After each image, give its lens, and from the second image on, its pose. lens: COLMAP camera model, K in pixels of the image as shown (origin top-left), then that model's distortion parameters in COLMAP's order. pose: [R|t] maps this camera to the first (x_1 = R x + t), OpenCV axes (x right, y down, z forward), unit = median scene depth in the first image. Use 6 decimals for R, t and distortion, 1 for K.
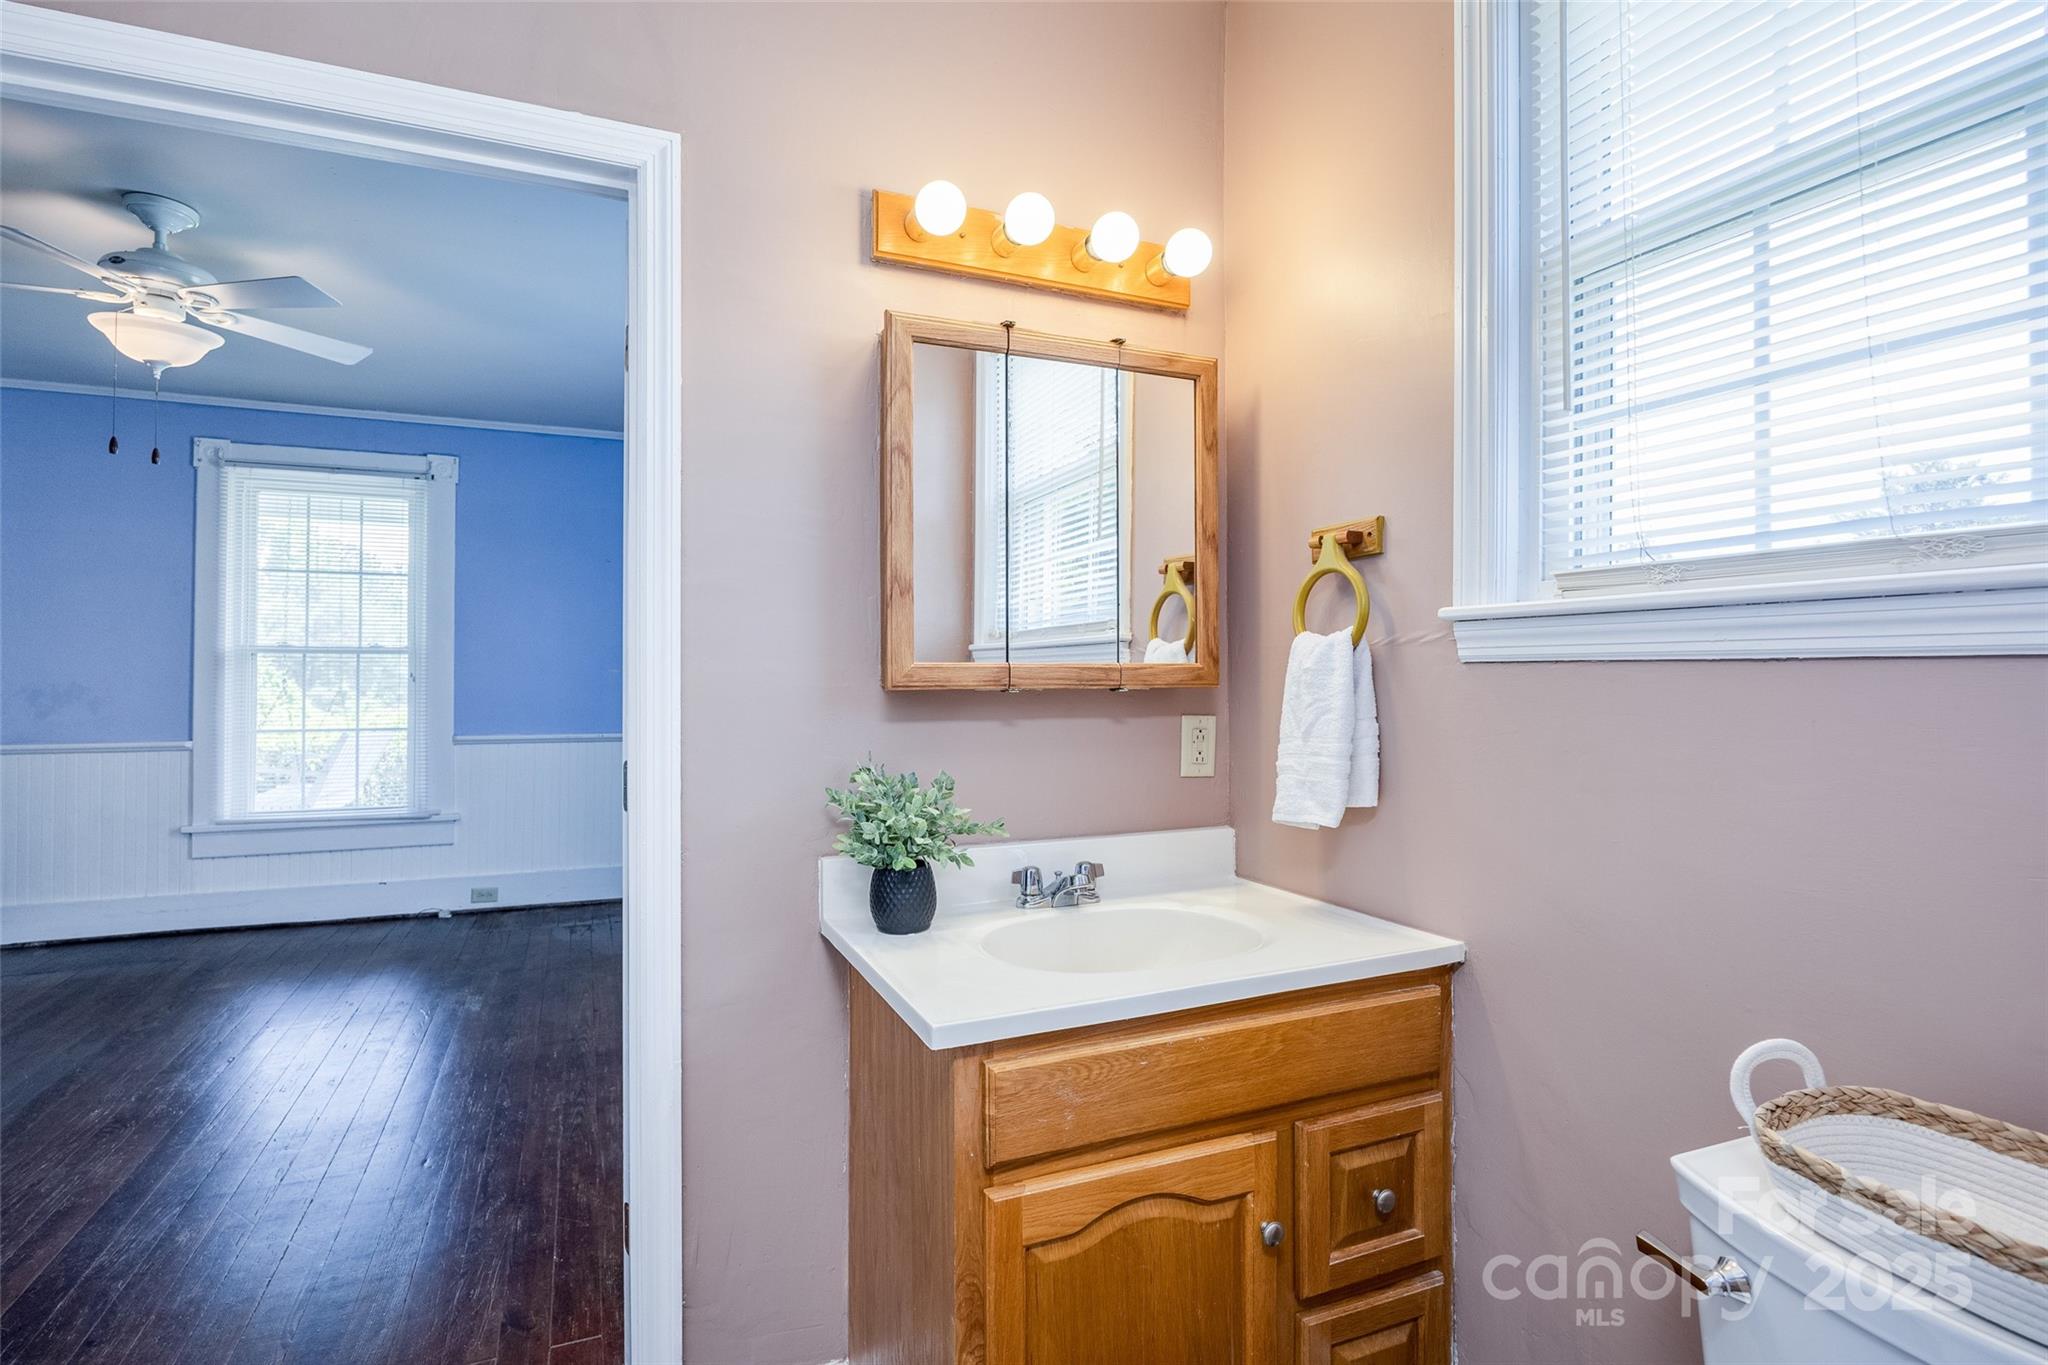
lens RADIAL K [[999.2, 0, 1022.5], [0, 999.2, 672.5], [0, 0, 1]] dist [-0.001672, -0.000031]
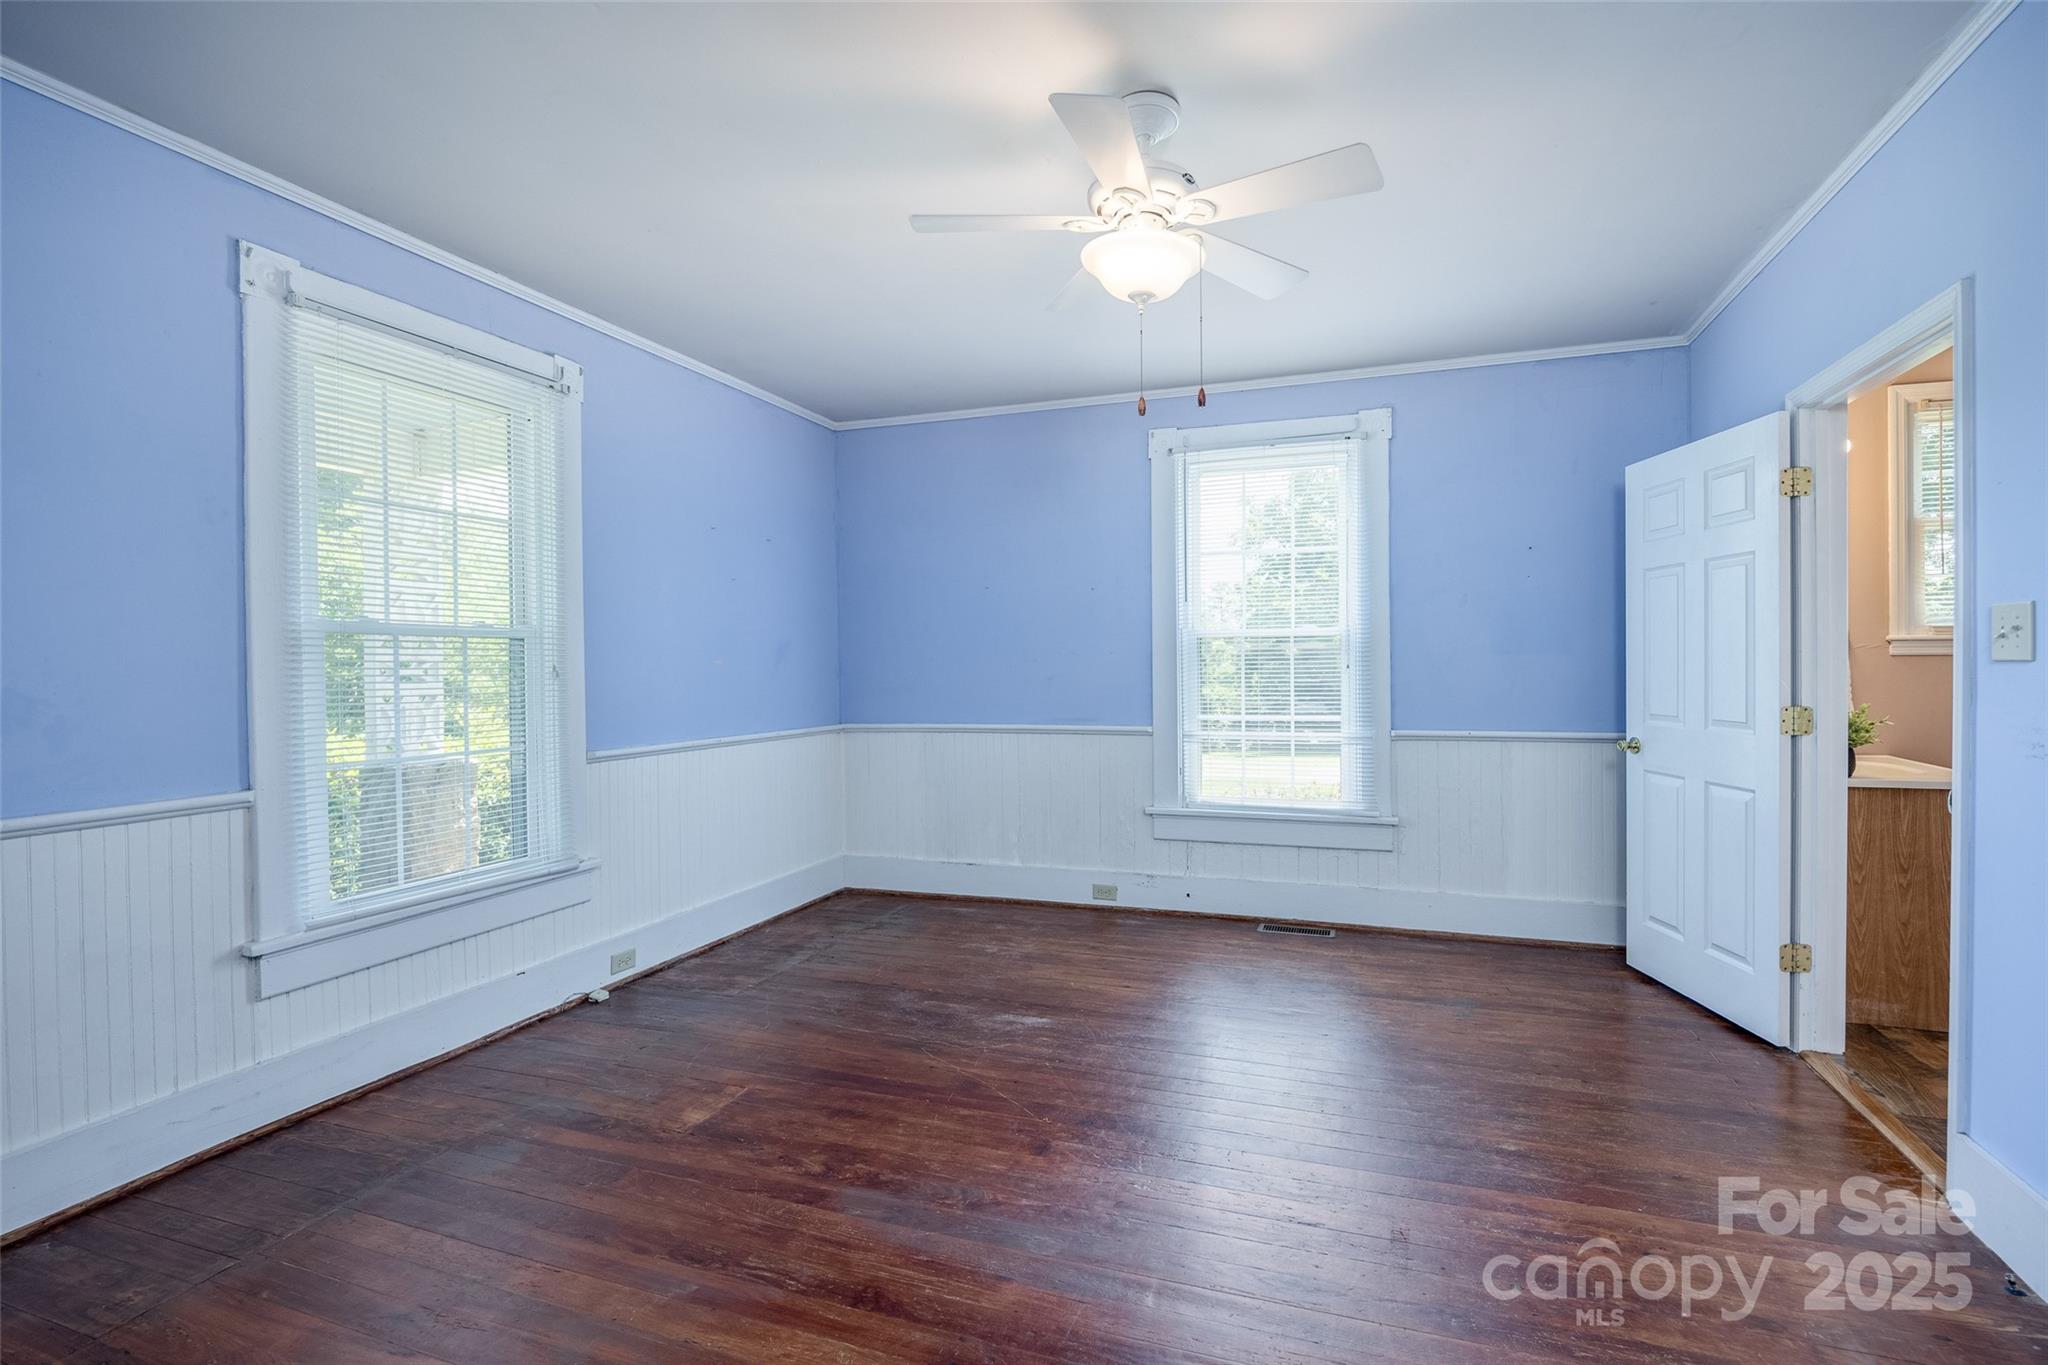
lens RADIAL K [[947.4, 0, 1032.6], [0, 947.4, 676.0], [0, 0, 1]] dist [0.001171, 0.000142]
pose [[0.657947, -0.014969, 0.752916, -1.465485], [0.004151, 0.999859, 0.016251, -0.002635], [-0.753053, -0.007567, 0.657916, 0.505674]]
